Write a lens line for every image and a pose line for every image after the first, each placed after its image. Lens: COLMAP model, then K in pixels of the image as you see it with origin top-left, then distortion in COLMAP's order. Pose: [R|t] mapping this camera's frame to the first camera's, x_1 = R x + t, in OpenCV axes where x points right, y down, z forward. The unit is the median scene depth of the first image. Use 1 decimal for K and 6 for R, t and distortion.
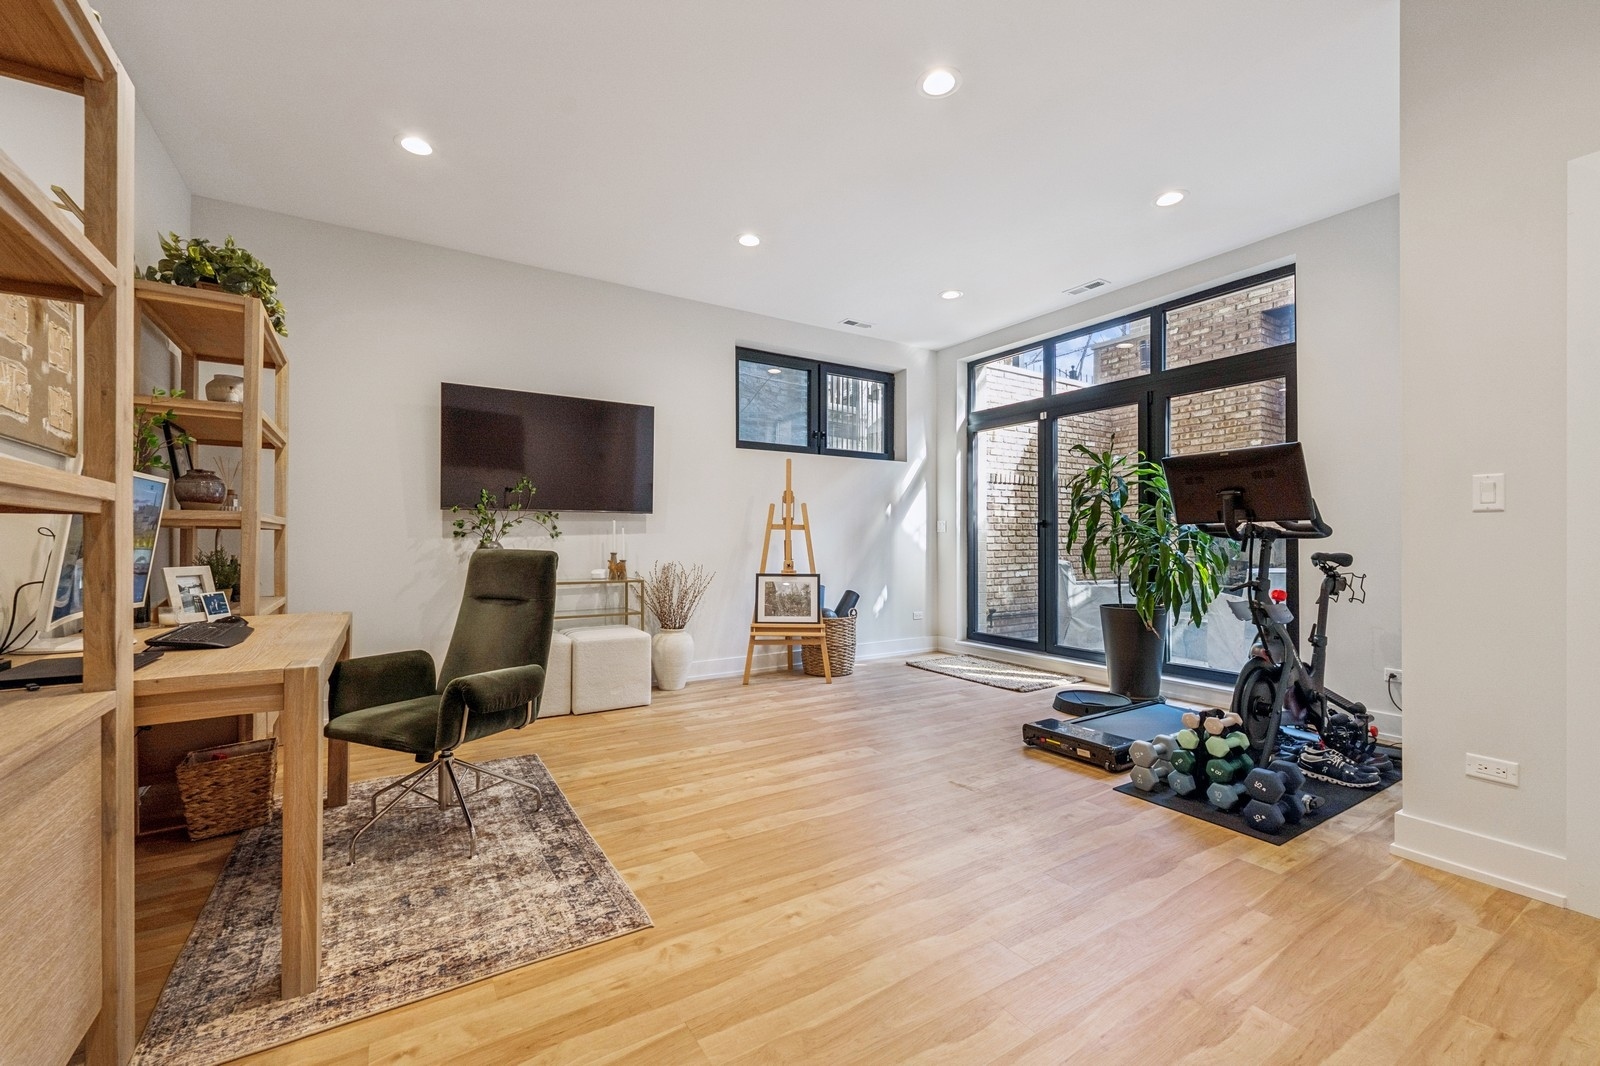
lens RADIAL K [[651.3, 0, 797.2], [0, 651.3, 537.5], [0, 0, 1]] dist [0.001832, -0.001171]
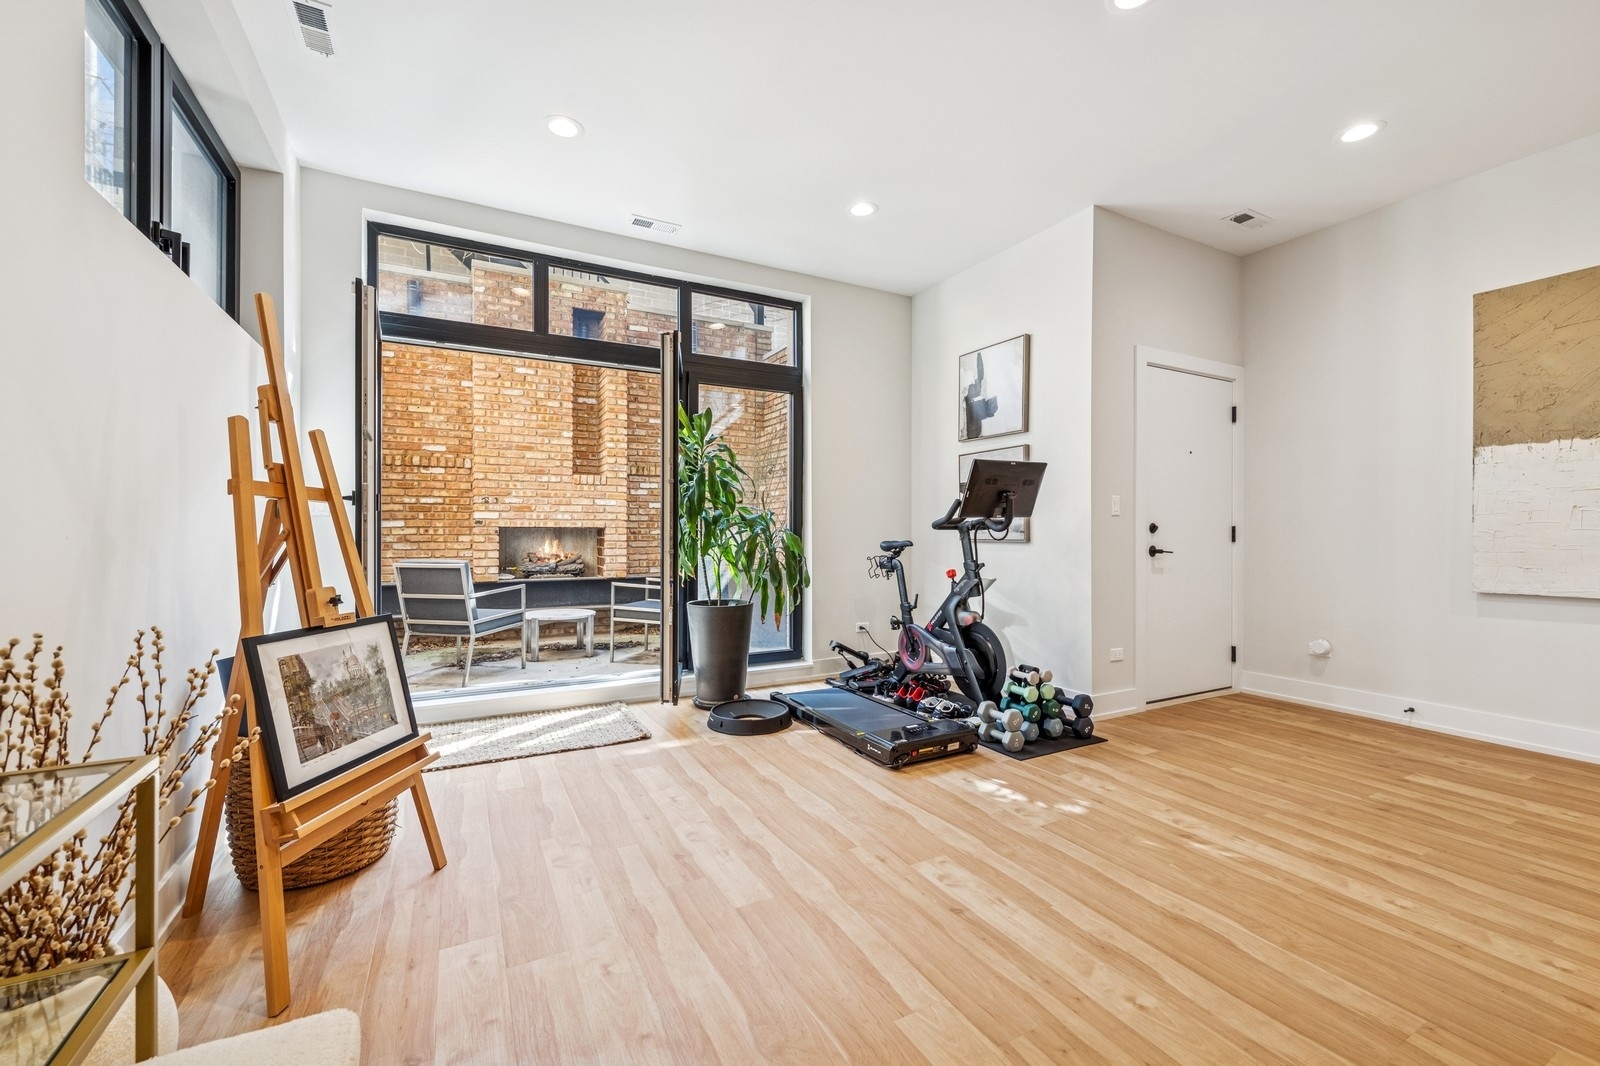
lens RADIAL K [[651.3, 0, 798.4], [0, 651.3, 532.9], [0, 0, 1]] dist [0.001832, -0.001171]
pose [[0.075443, -0.001841, 0.997148, -0.435403], [-0.004064, 0.999989, 0.002154, 0.004632], [-0.997142, -0.004215, 0.075435, 0.897726]]
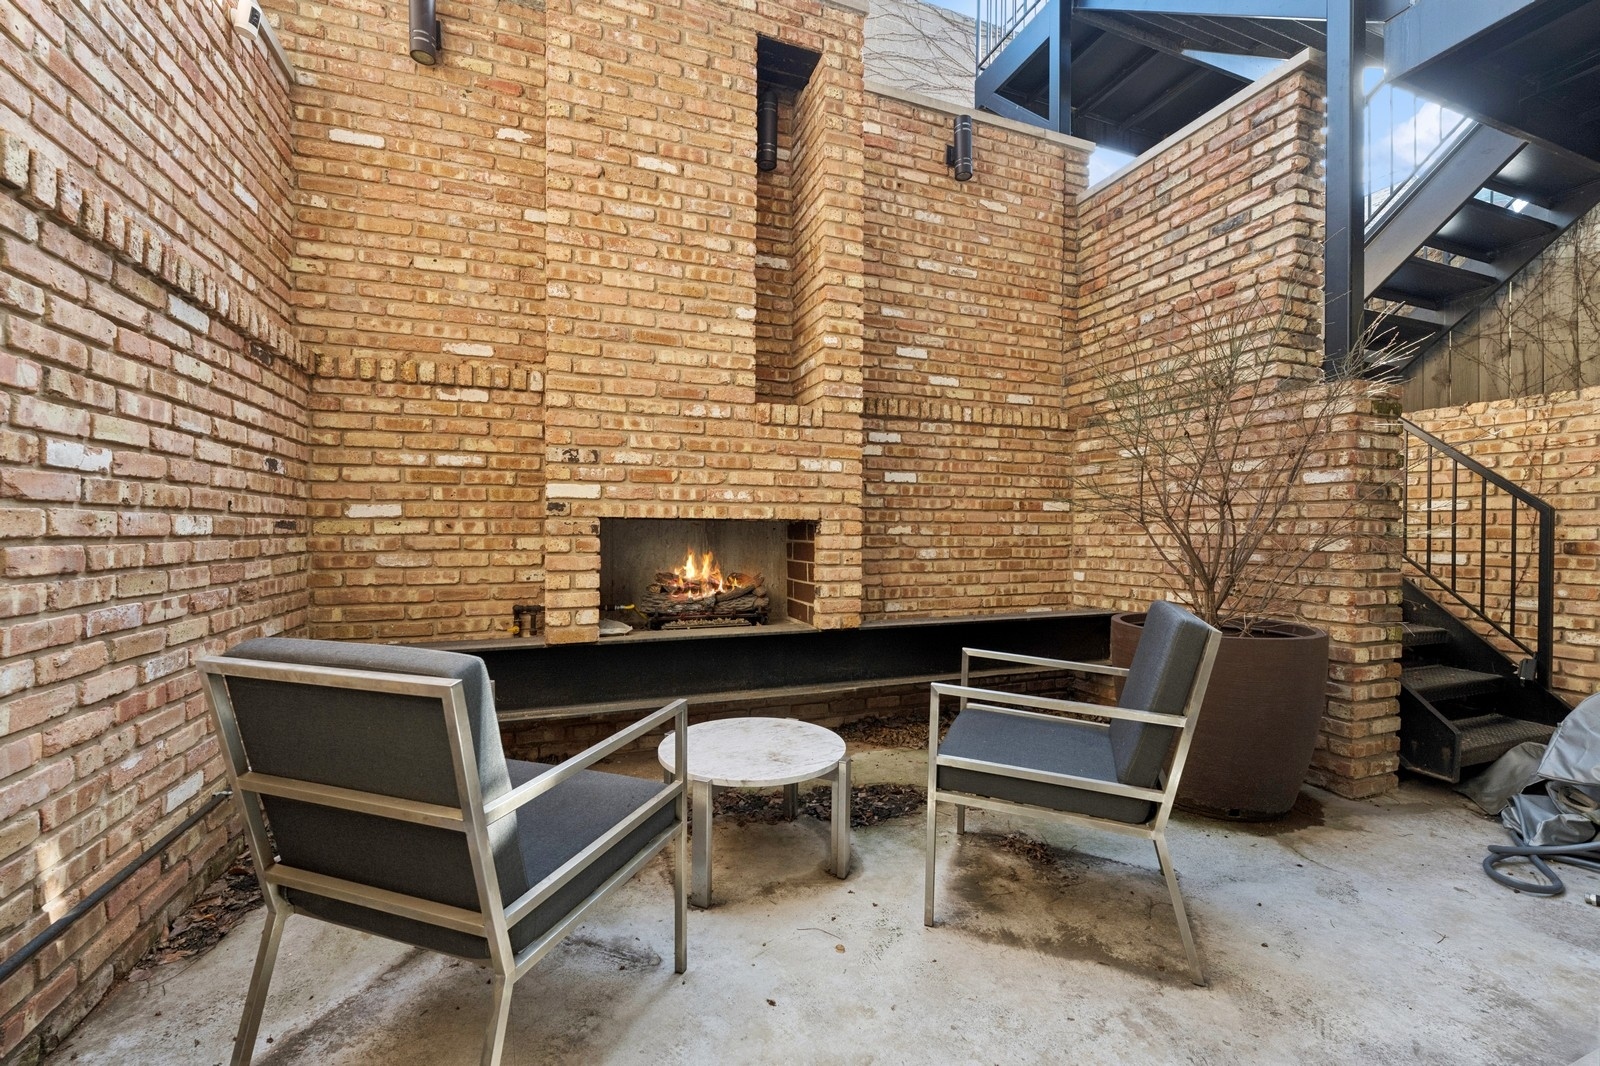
lens RADIAL K [[651.3, 0, 801.2], [0, 651.3, 530.7], [0, 0, 1]] dist [0.001832, -0.001171]
pose [[0.195736, 0.000781, 0.980656, 0.420533], [-0.006185, 0.999981, 0.000438, 0.008603], [-0.980637, -0.006151, 0.195737, 1.380689]]
